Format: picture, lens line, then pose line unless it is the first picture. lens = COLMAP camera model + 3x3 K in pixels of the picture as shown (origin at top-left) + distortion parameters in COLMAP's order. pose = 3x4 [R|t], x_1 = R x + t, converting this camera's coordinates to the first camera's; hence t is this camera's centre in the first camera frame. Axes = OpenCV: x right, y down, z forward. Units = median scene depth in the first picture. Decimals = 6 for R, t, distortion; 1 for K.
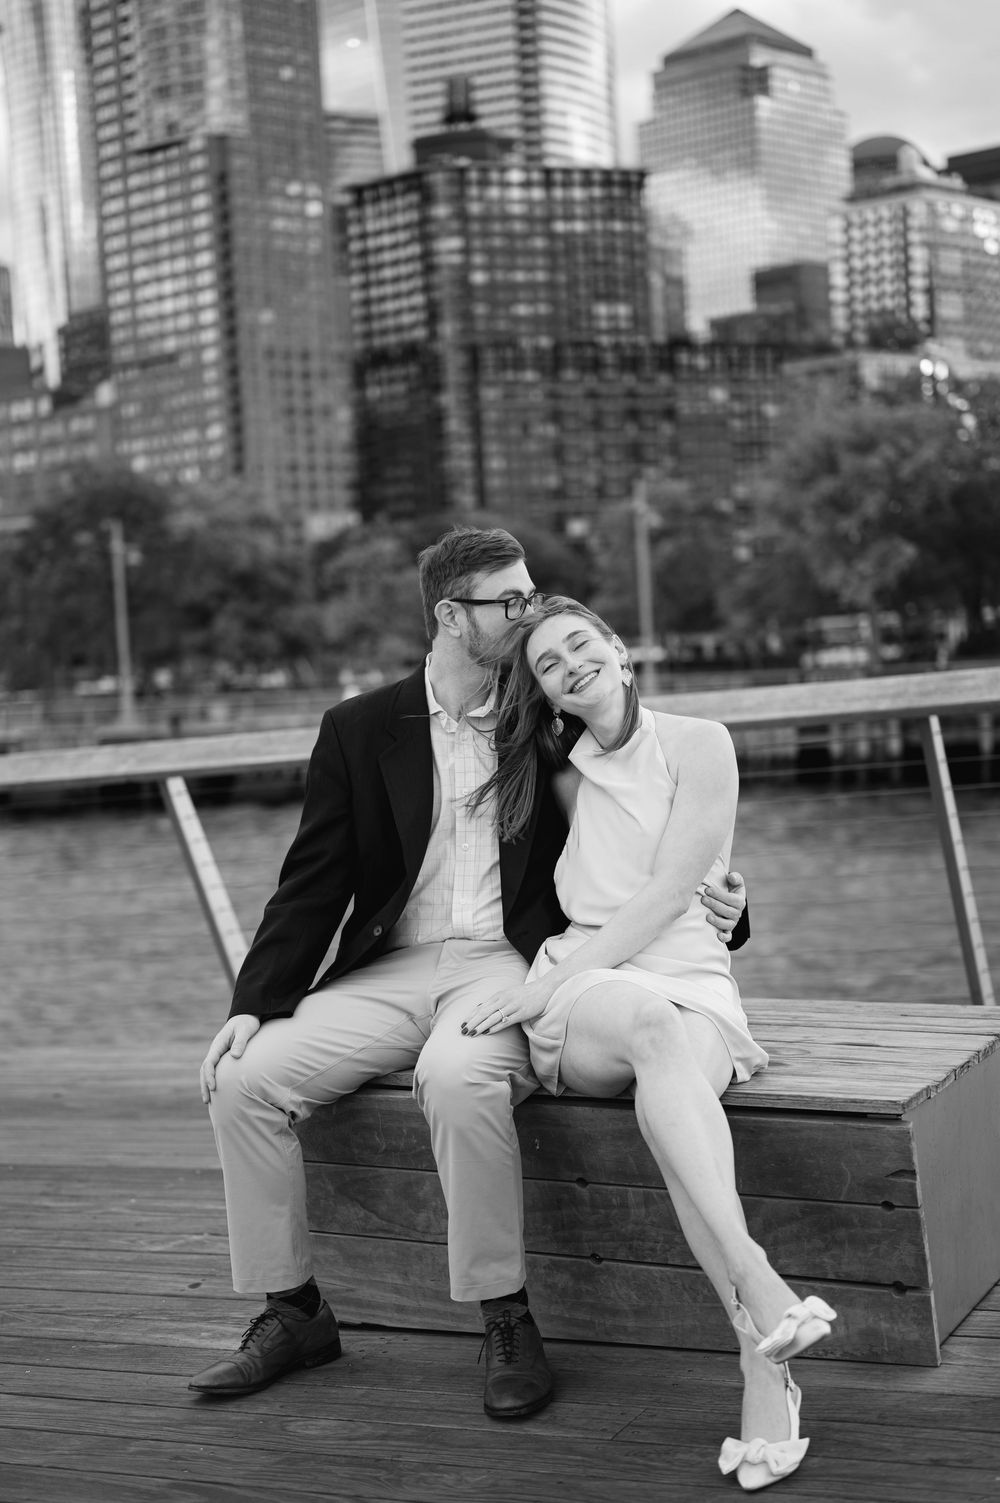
lens RADIAL K [[2257.3, 0, 483.7], [0, 2257.3, 827.7], [0, 0, 1]] dist [-0.021098, 0.000000]
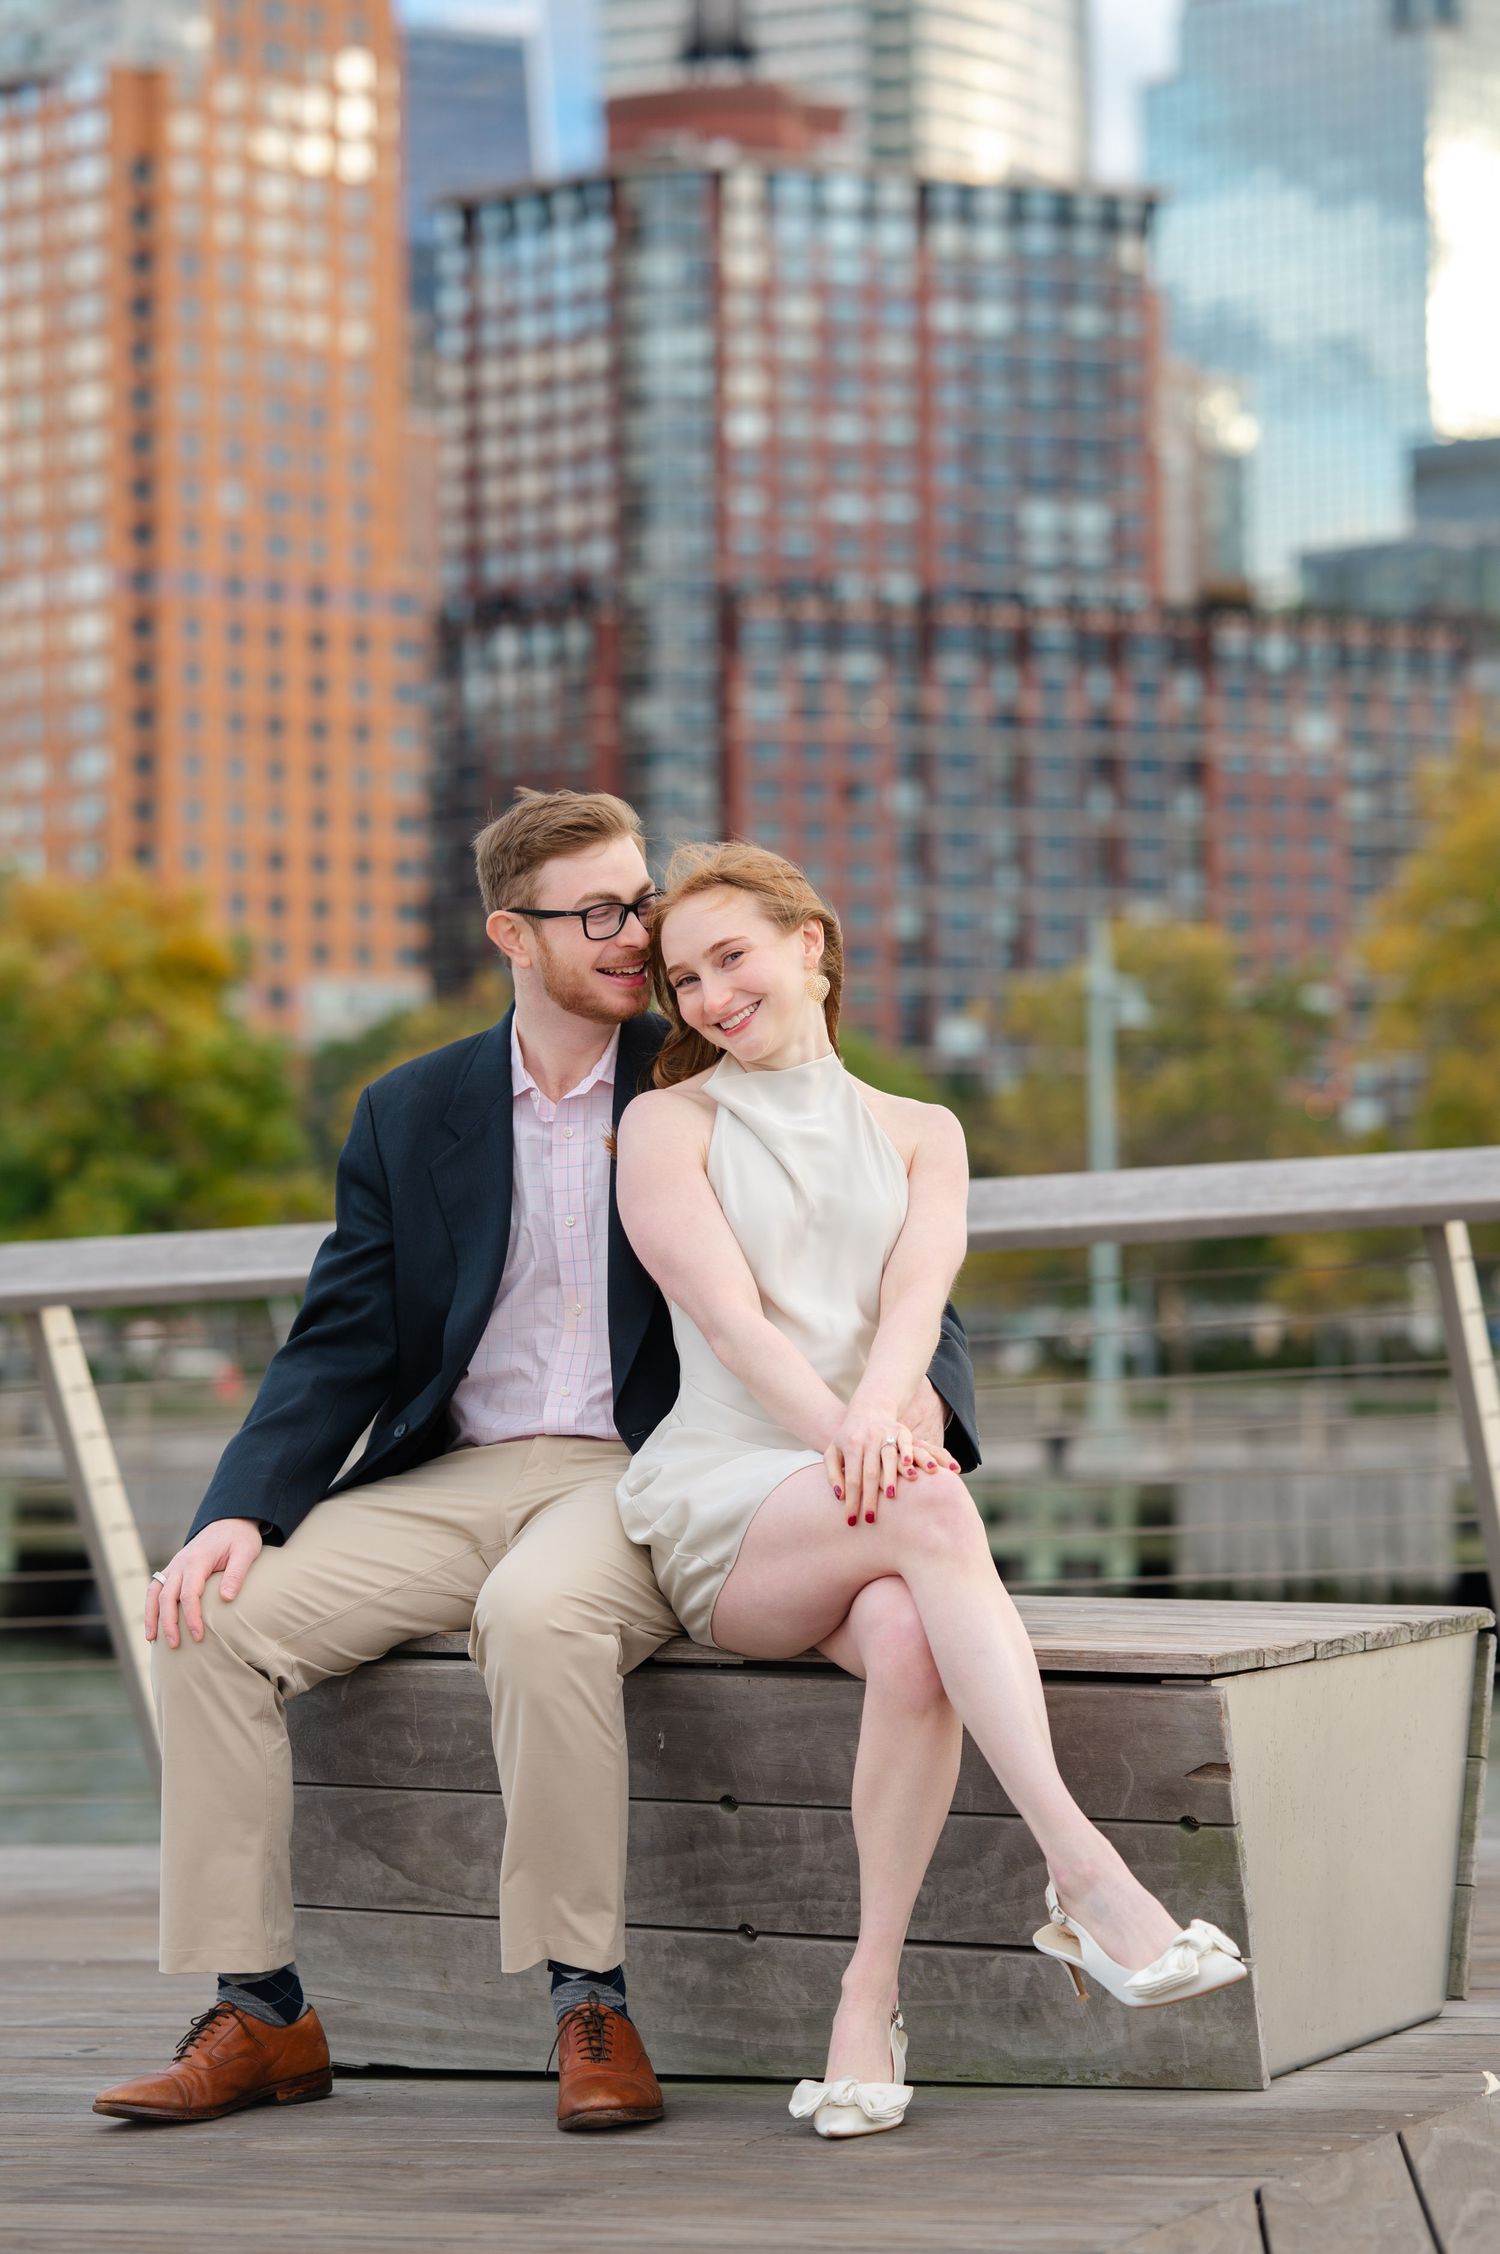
lens RADIAL K [[5730.6, 0, 728.5], [0, 5730.6, 1126.5], [0, 0, 1]] dist [-0.069039, 0.000000]
pose [[0.999012, 0.044409, -0.001562, 0.023047], [-0.044283, 0.992043, -0.117854, 0.096996], [-0.003684, 0.117807, 0.993030, -0.382072]]
